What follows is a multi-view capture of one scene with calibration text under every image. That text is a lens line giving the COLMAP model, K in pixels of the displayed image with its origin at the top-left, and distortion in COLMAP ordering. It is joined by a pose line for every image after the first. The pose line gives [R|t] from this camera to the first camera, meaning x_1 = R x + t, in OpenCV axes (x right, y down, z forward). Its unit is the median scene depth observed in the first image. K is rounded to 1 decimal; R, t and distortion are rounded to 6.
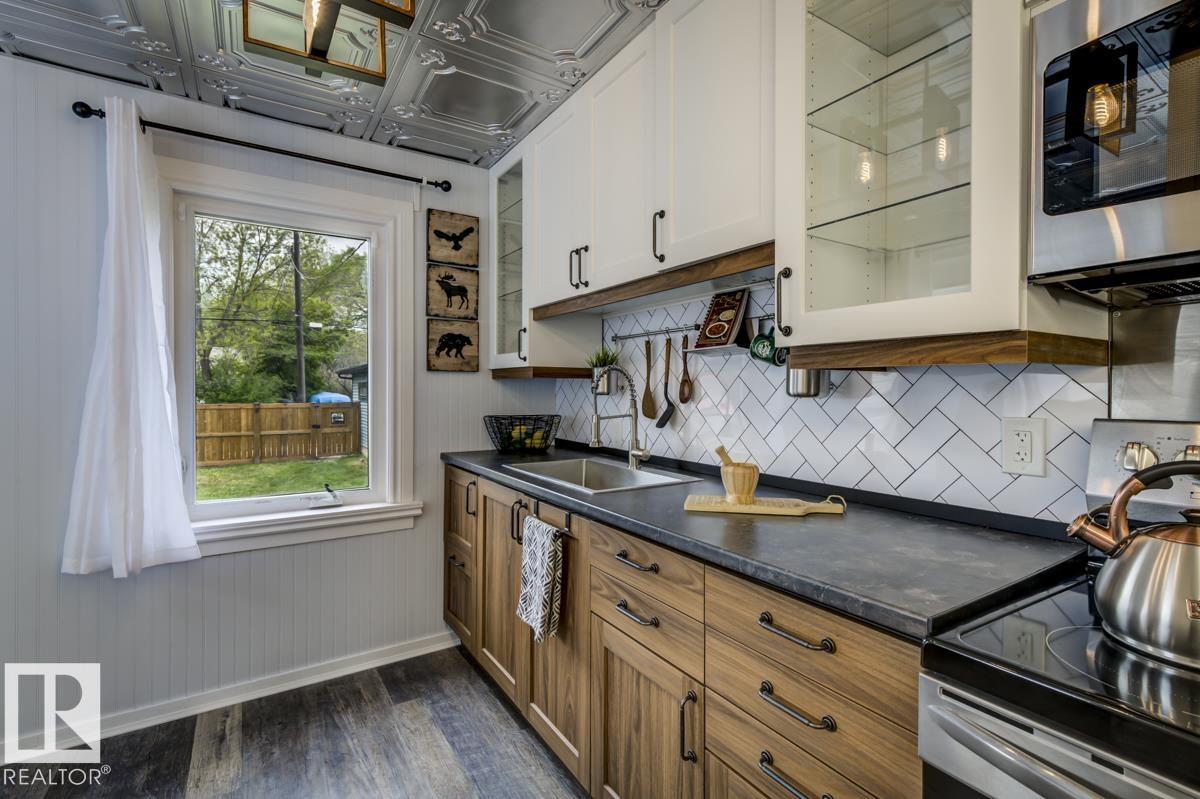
lens RADIAL K [[550.4, 0, 611.1], [0, 550.4, 389.0], [0, 0, 1]] dist [0.014490, -0.002618]
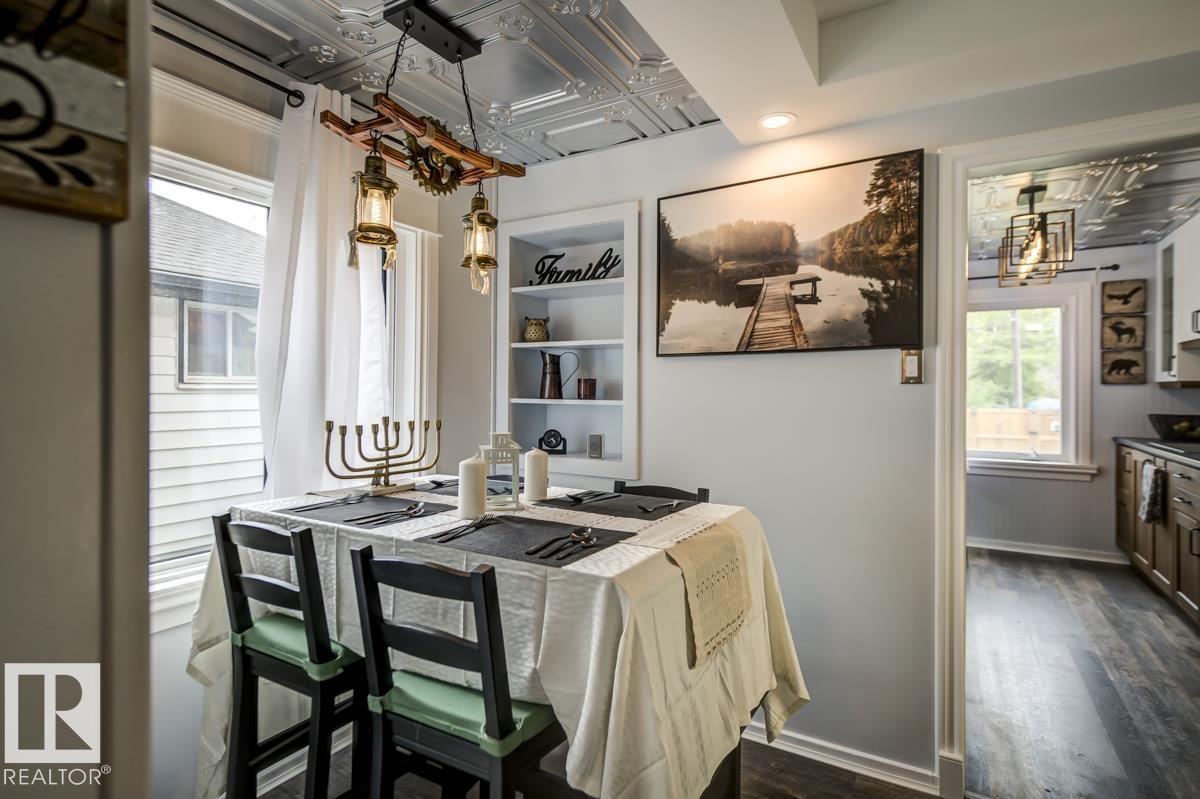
lens RADIAL K [[583.3, 0, 608.1], [0, 583.3, 391.7], [0, 0, 1]] dist [0.002667, -0.000293]
pose [[0.433753, -0.001135, -0.901031, 0.561128], [-0.002791, 0.999993, -0.002603, -0.002624], [0.901028, 0.003644, 0.433746, -1.001558]]
